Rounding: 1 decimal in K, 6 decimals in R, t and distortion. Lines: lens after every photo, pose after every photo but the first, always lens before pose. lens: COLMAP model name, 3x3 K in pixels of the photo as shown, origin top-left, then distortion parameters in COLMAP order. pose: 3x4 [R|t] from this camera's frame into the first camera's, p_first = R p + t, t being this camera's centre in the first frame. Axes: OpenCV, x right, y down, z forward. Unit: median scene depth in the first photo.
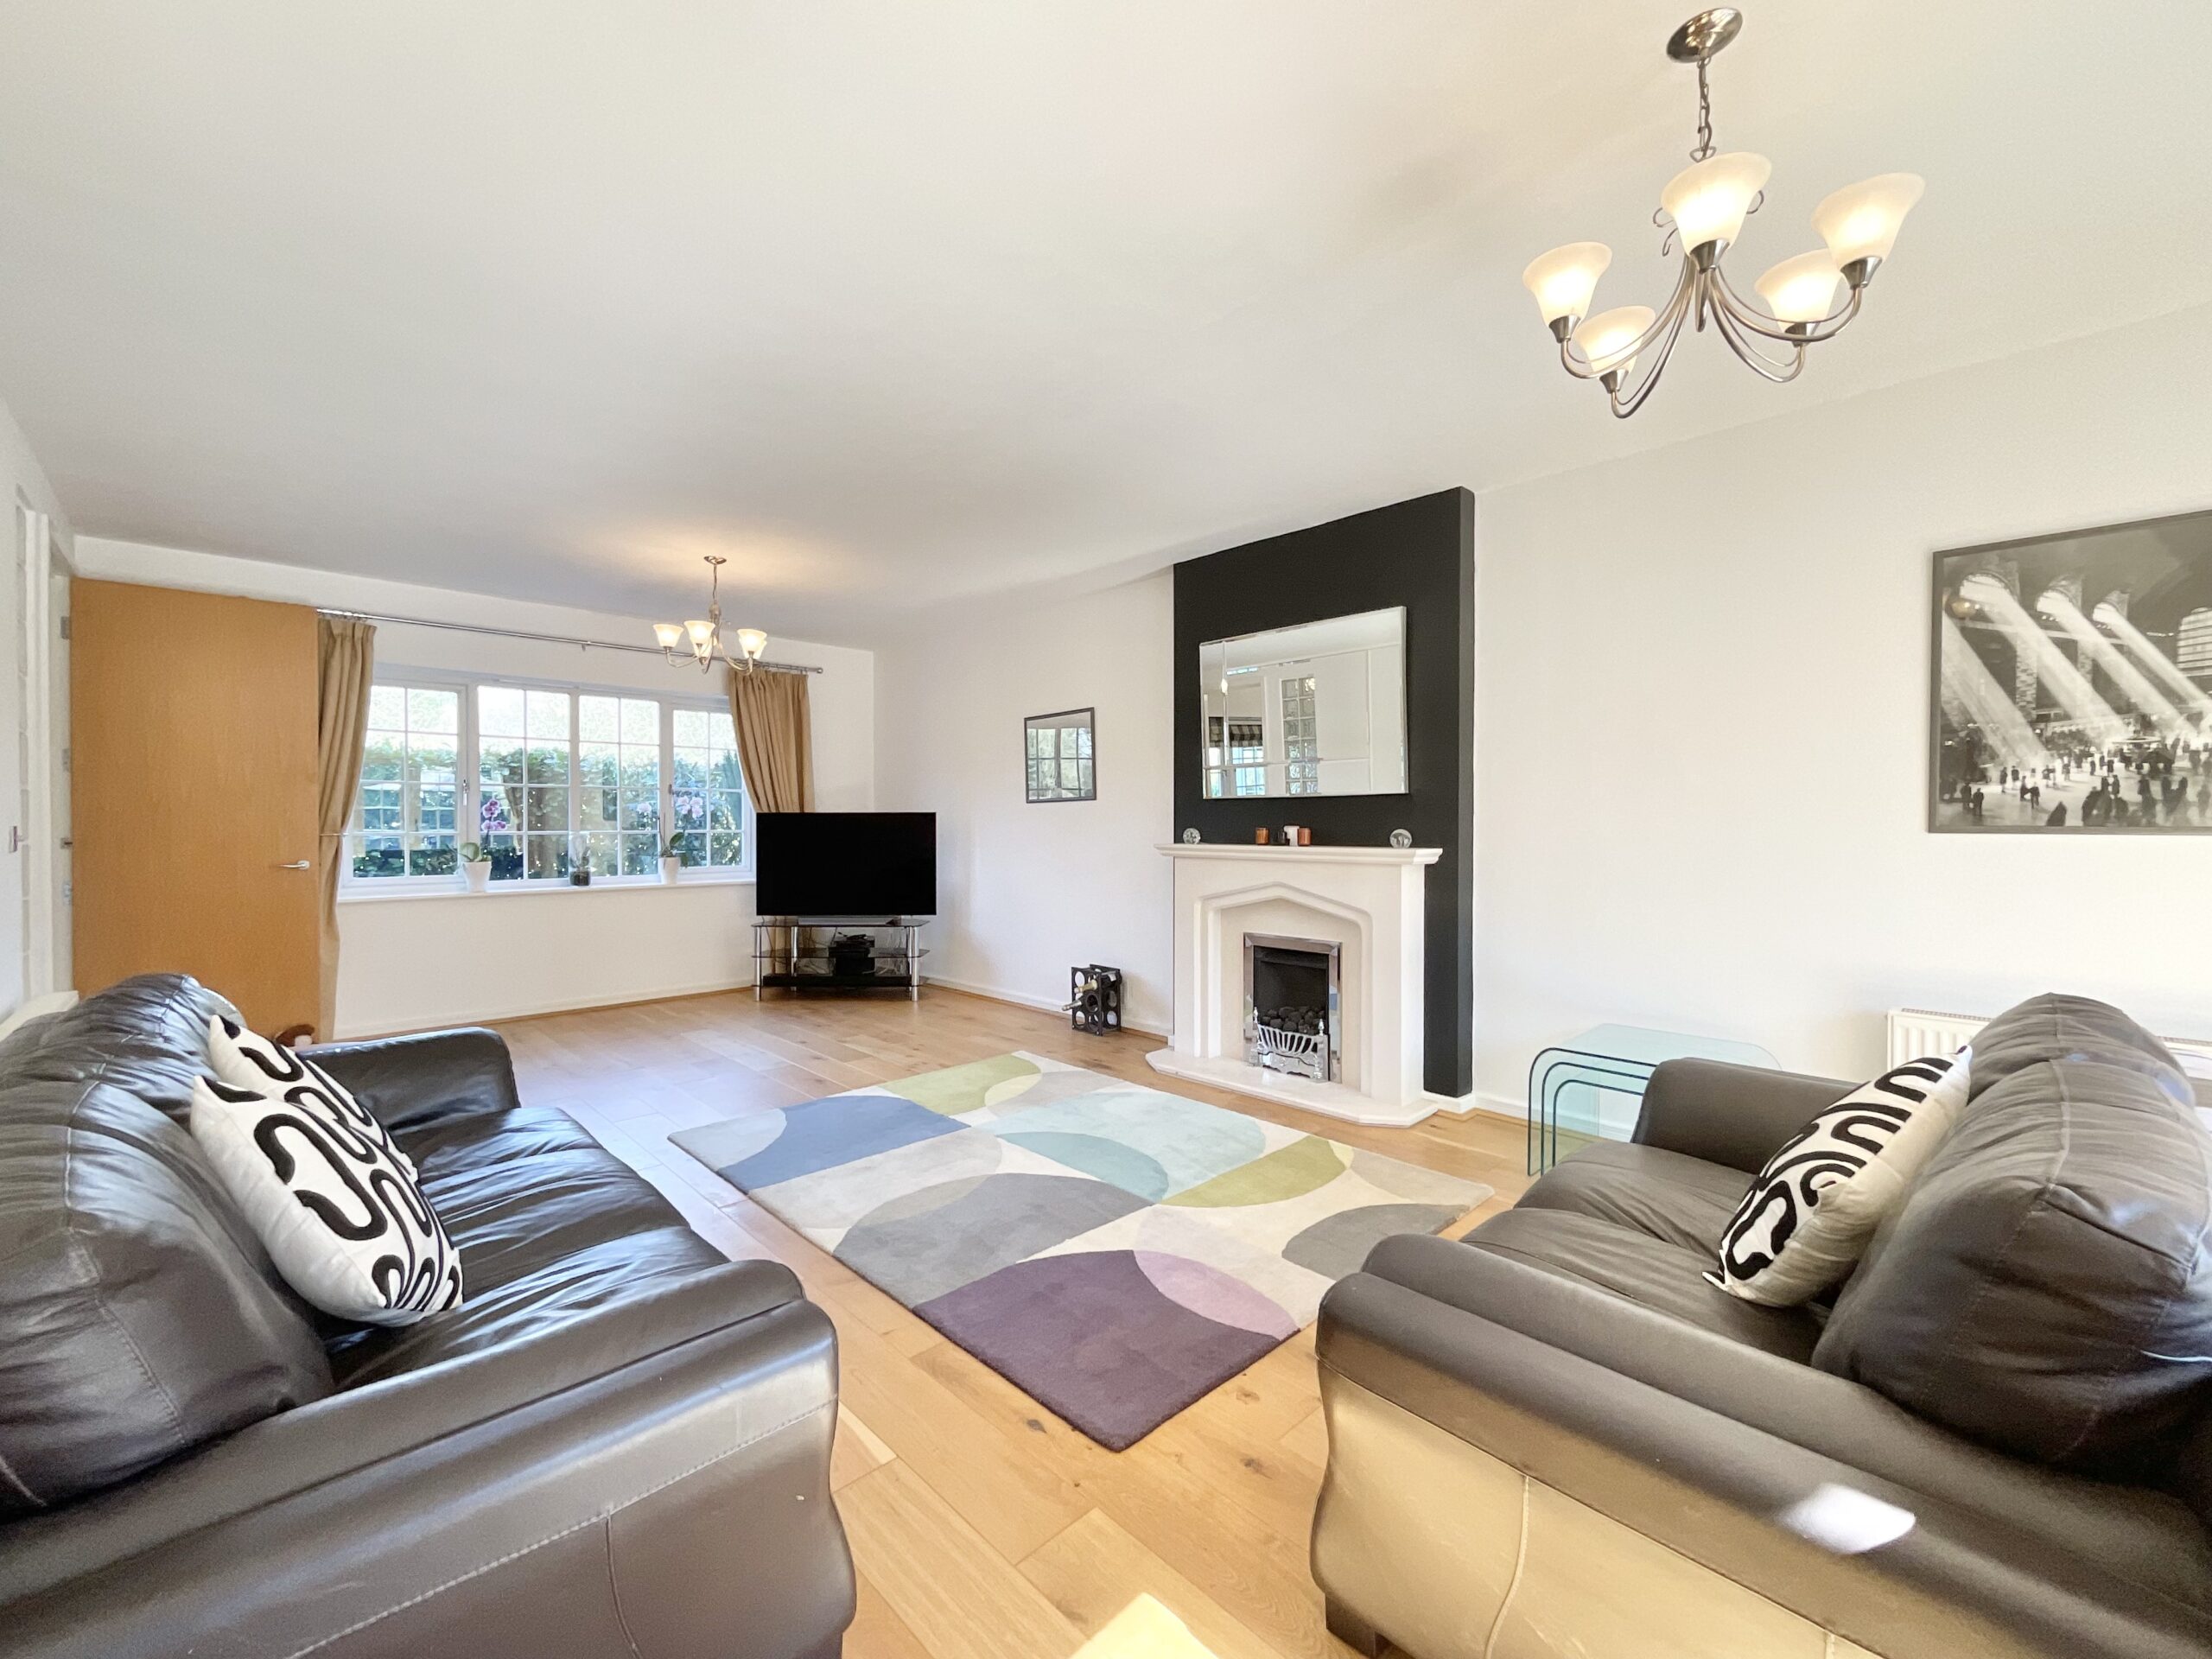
lens RADIAL K [[893.2, 0, 1107.8], [0, 893.2, 830.6], [0, 0, 1]] dist [-0.003739, -0.000229]
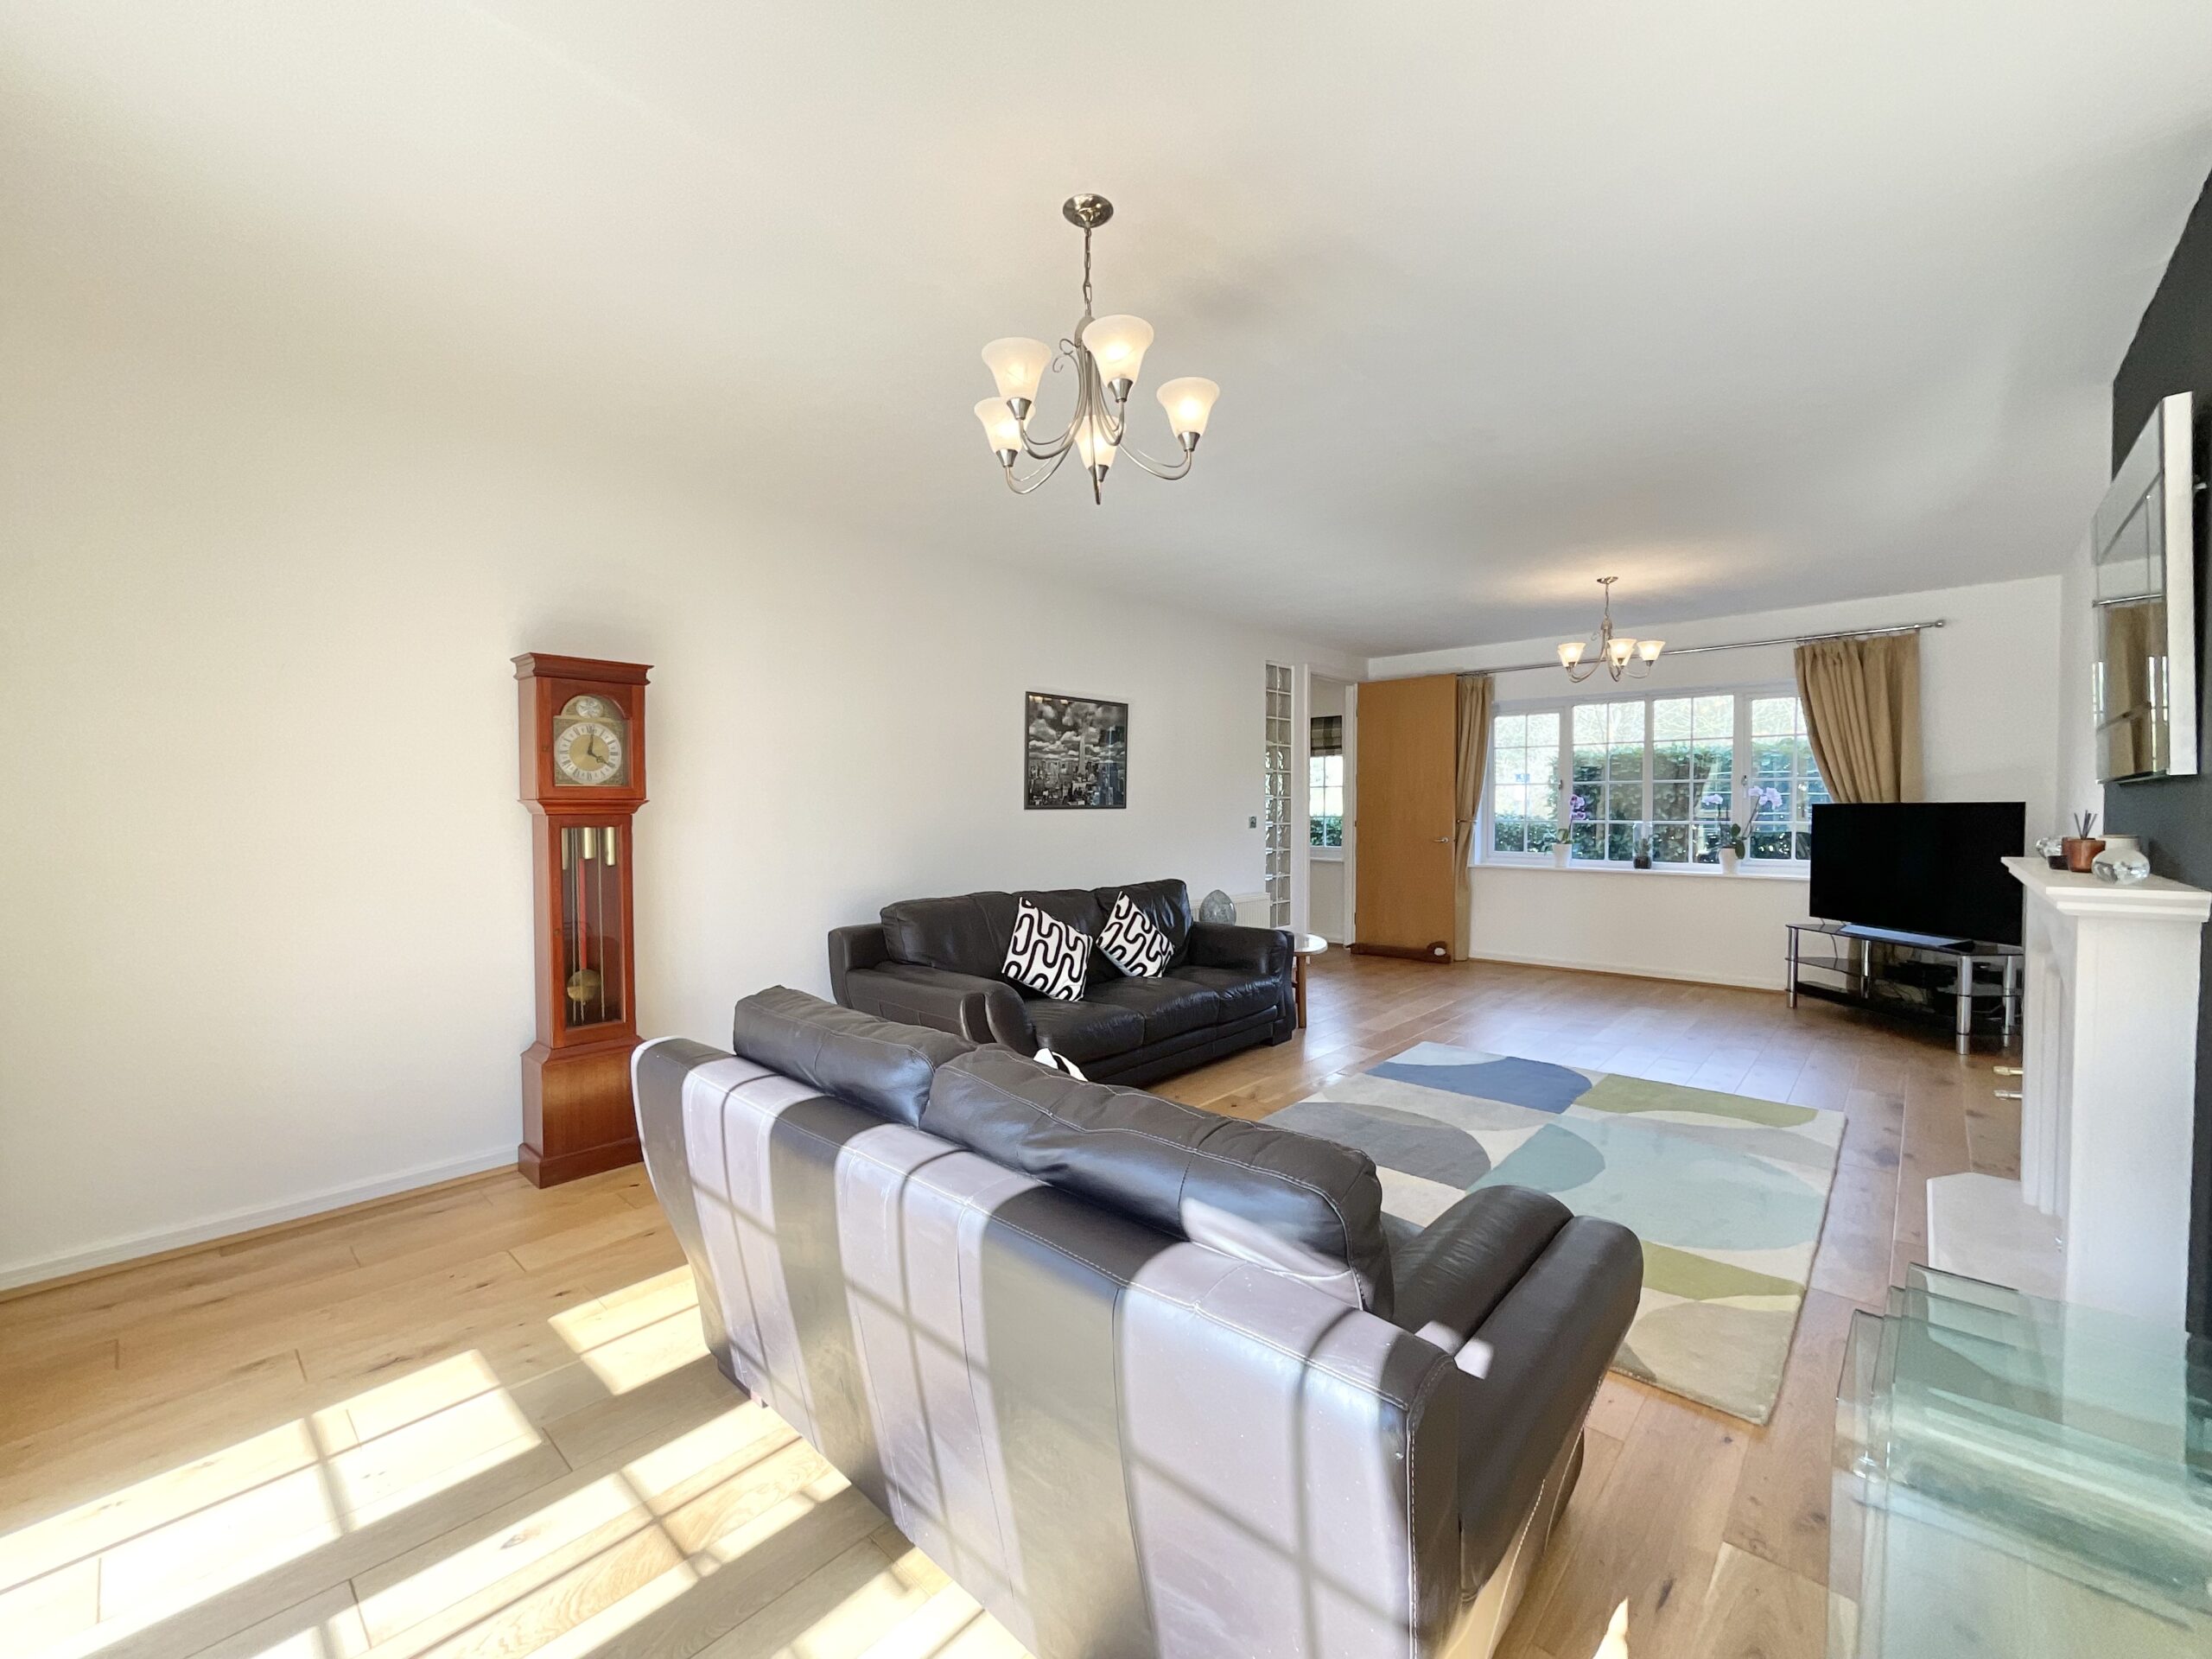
lens RADIAL K [[893.2, 0, 1107.8], [0, 893.2, 830.6], [0, 0, 1]] dist [-0.003739, -0.000229]
pose [[0.062437, 0.026868, -0.997687, 0.703094], [-0.005398, 0.999632, 0.026582, -0.019113], [0.998034, 0.003726, 0.062559, 0.342503]]
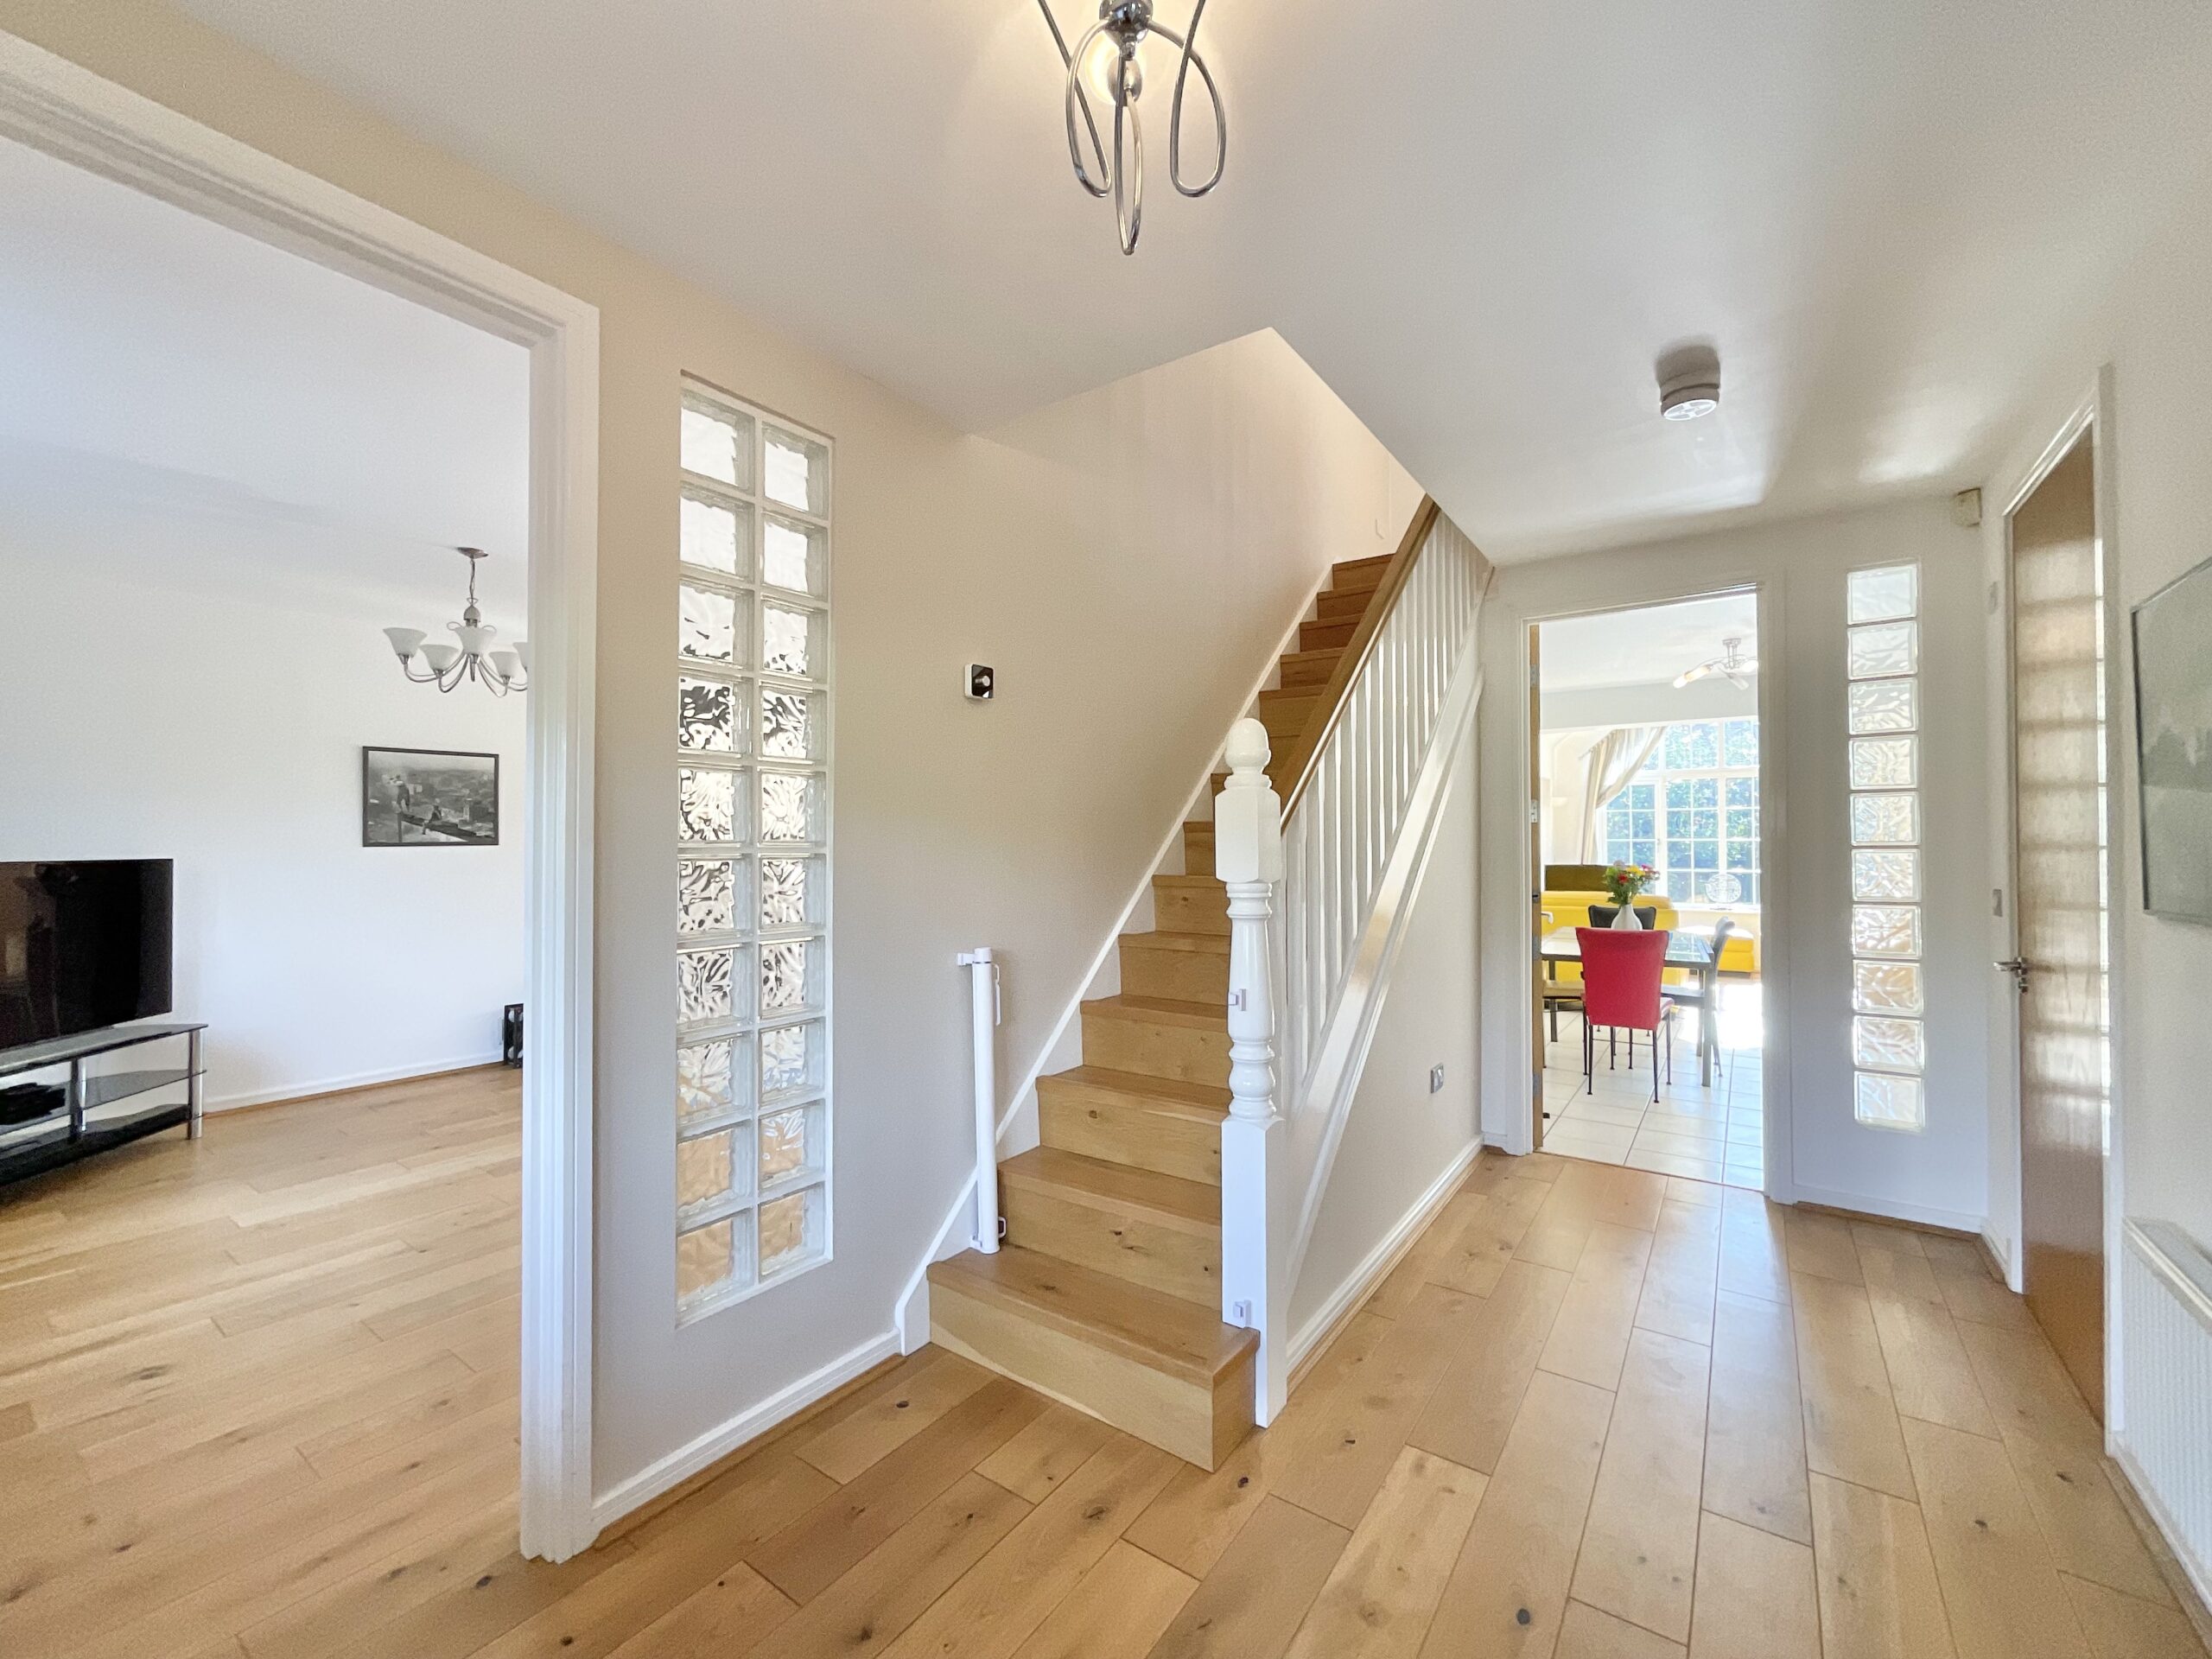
lens RADIAL K [[882.3, 0, 1106.0], [0, 882.3, 829.5], [0, 0, 1]] dist [-0.000022, -0.000133]
pose [[-0.180547, 0.013934, 0.983468, -1.445206], [0.009003, 0.999881, -0.012514, -0.041987], [-0.983525, 0.006595, -0.180651, 0.636999]]
